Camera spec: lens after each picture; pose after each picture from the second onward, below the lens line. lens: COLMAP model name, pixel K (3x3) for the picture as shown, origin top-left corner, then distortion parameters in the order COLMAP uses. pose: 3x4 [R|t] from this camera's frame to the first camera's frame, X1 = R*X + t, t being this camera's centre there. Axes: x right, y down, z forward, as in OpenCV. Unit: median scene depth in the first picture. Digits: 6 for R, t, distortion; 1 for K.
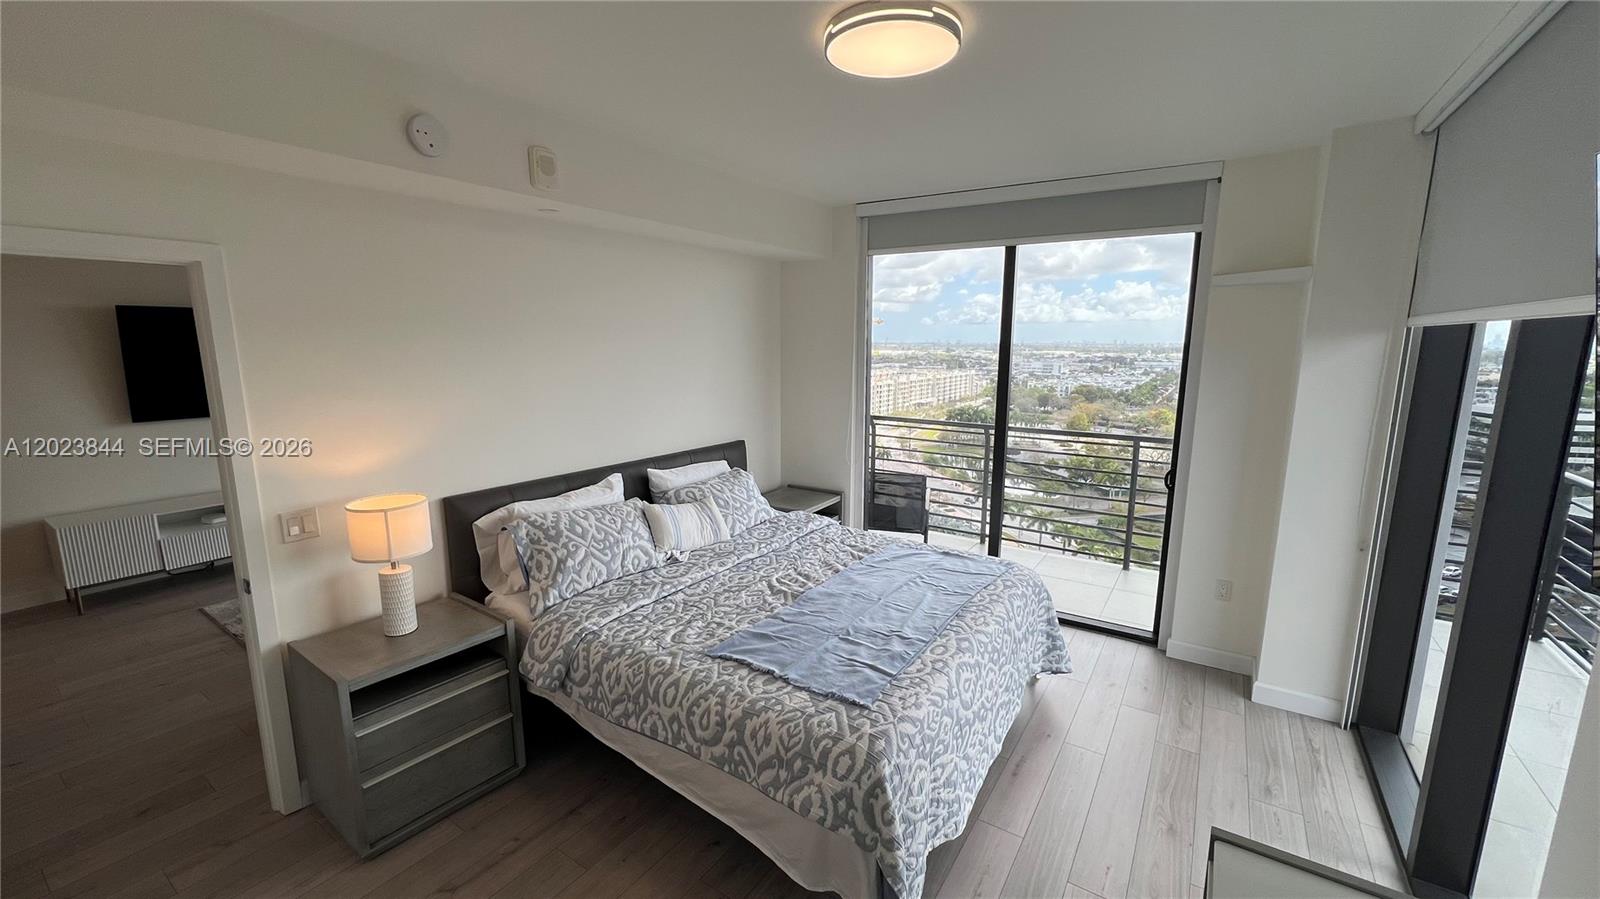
lens RADIAL K [[641.8, 0, 798.5], [0, 641.8, 452.2], [0, 0, 1]] dist [0.000426, -0.000085]
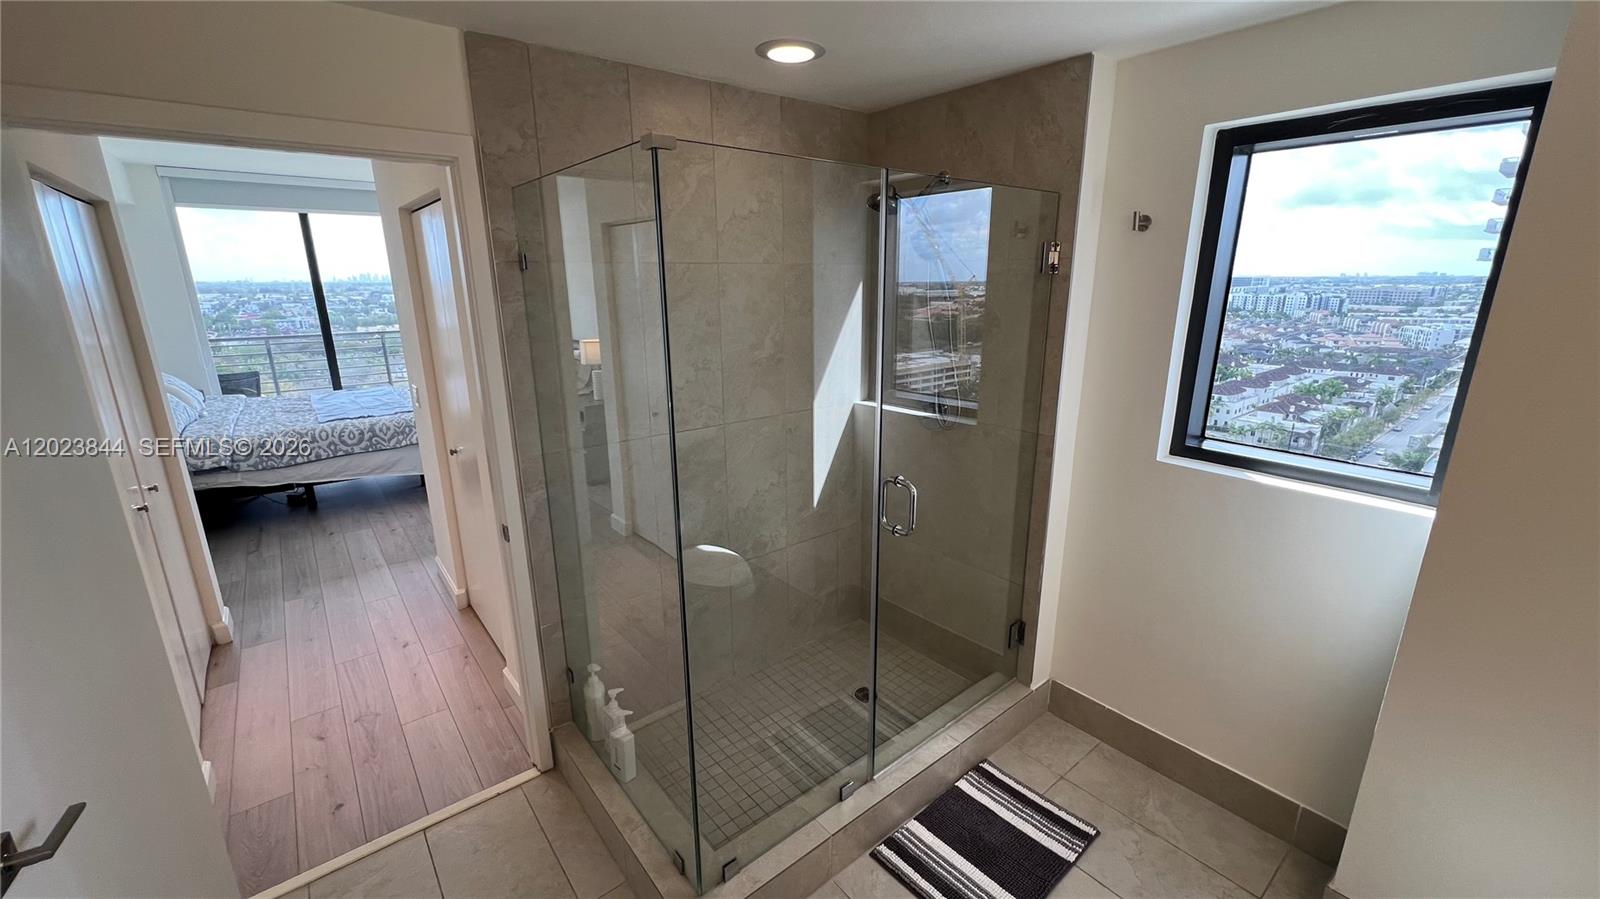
lens RADIAL K [[641.8, 0, 798.5], [0, 641.8, 452.2], [0, 0, 1]] dist [0.000426, -0.000085]
pose [[0.298714, -0.255953, 0.919379, -1.691218], [0.170631, 0.962165, 0.212425, 0.238068], [-0.938965, 0.093420, 0.331085, -1.200780]]
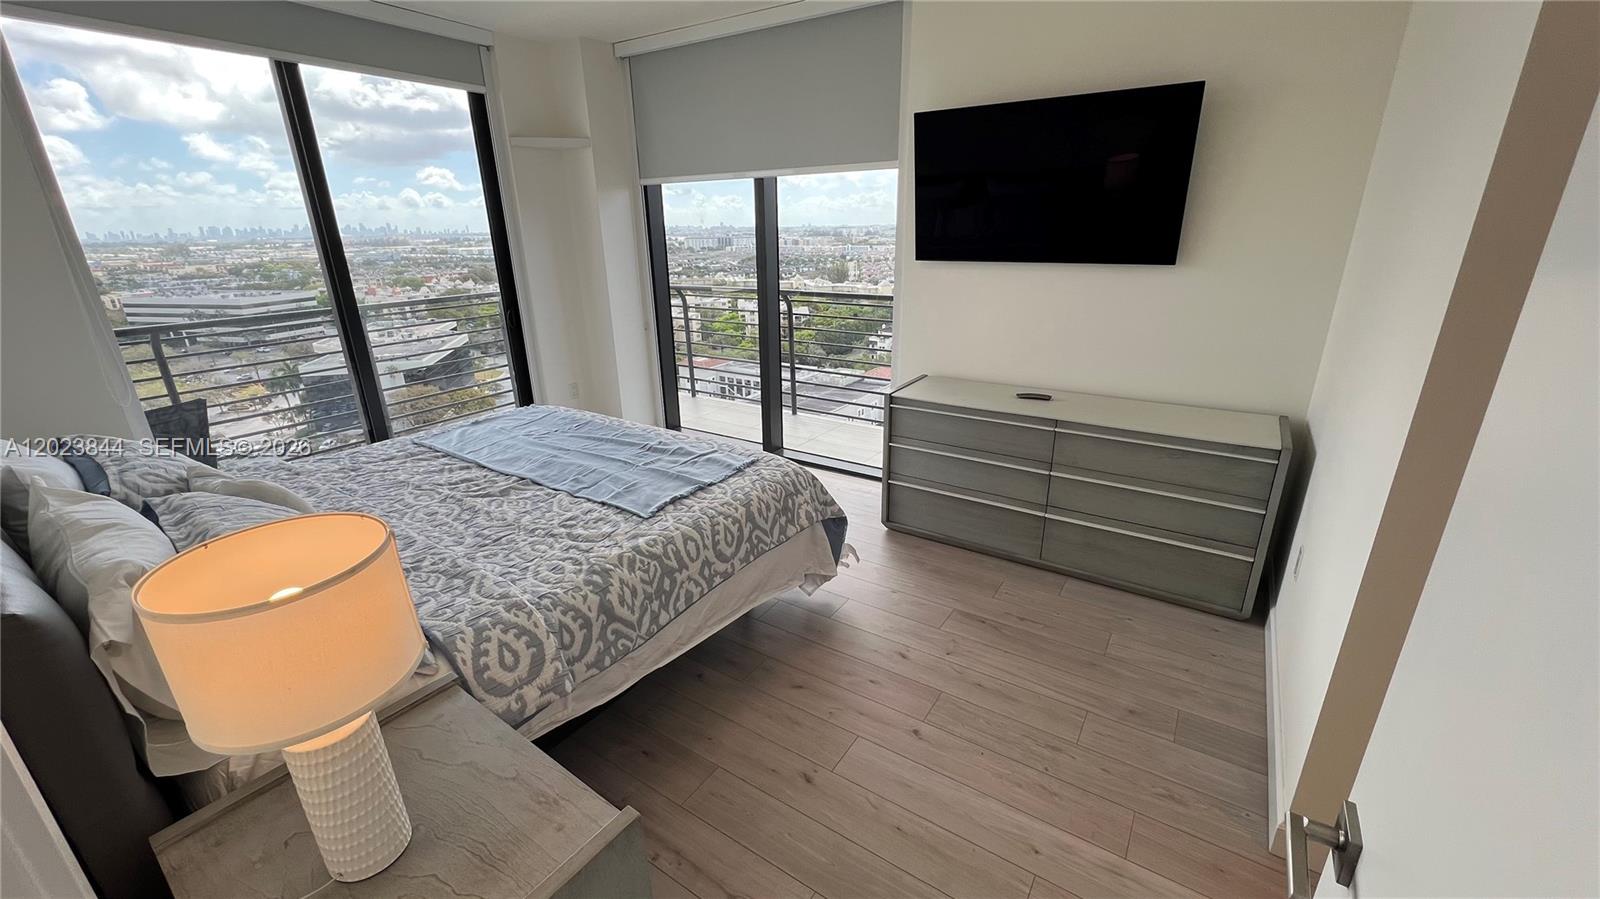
lens RADIAL K [[641.8, 0, 798.5], [0, 641.8, 452.2], [0, 0, 1]] dist [0.000426, -0.000085]
pose [[-0.004589, -0.338006, 0.941133, -1.012671], [0.190822, 0.923553, 0.332622, -0.037147], [-0.981614, 0.181115, 0.060261, 0.742183]]
